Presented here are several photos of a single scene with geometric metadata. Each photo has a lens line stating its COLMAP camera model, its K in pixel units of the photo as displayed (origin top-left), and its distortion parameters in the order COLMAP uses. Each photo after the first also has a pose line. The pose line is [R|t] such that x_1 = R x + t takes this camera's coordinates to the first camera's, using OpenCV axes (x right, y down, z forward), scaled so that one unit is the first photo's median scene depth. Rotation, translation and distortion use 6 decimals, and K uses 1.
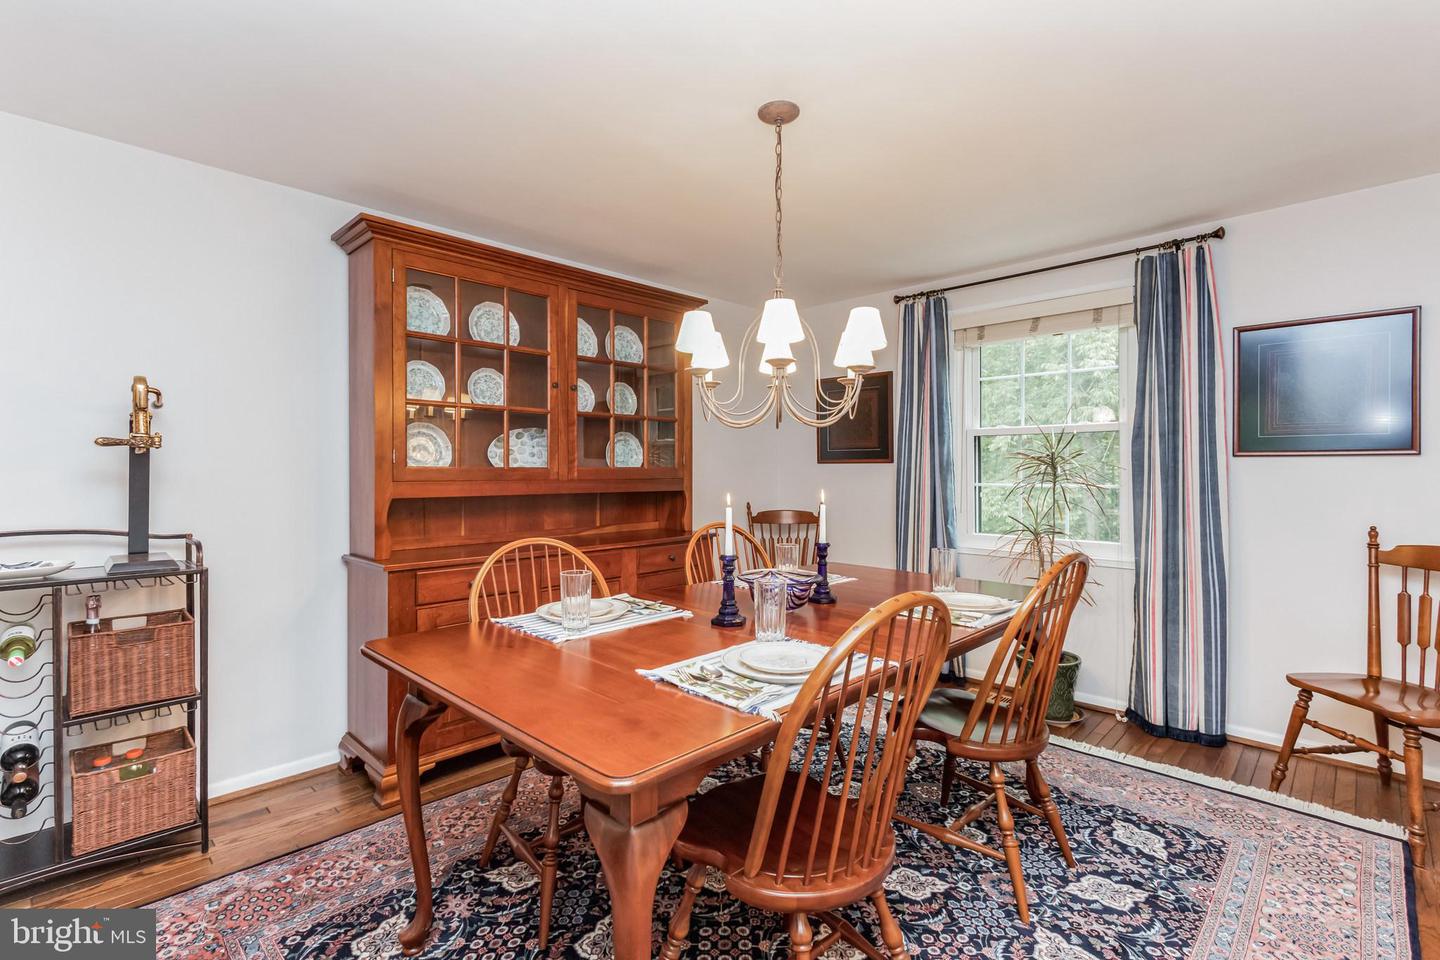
lens RADIAL K [[664.2, 0, 725.9], [0, 664.2, 470.9], [0, 0, 1]] dist [0.020992, 0.000148]
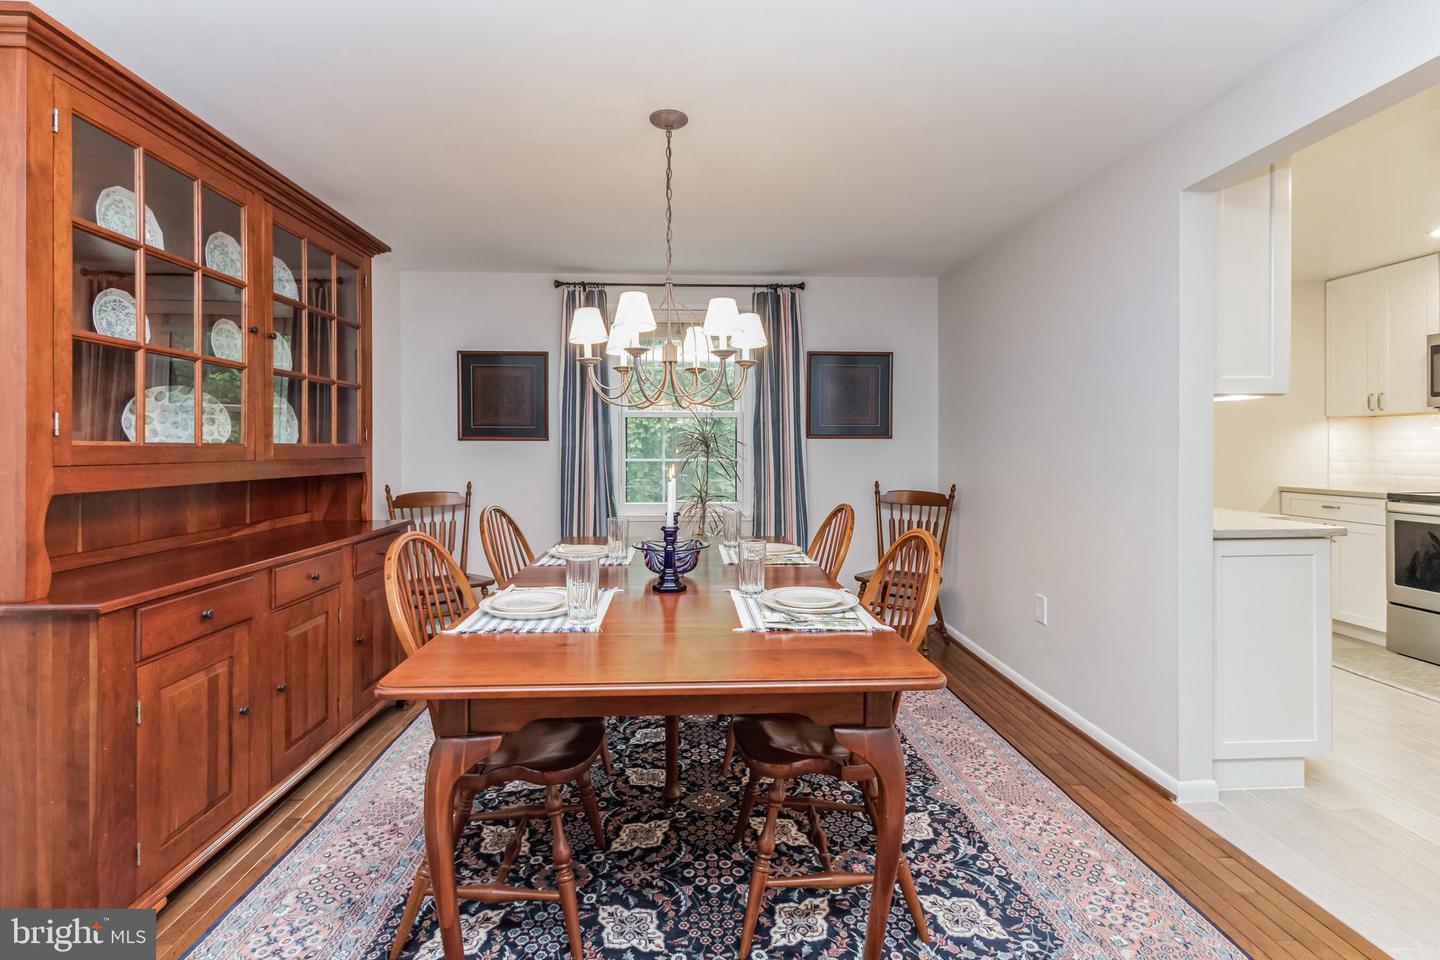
lens RADIAL K [[678.0, 0, 718.5], [0, 678.0, 444.5], [0, 0, 1]] dist [0.014796, 0.000332]
pose [[0.679902, 0.003414, 0.733295, -0.445962], [0.003350, 0.999964, -0.007762, 0.003318], [-0.733295, 0.007734, 0.679866, 0.123869]]
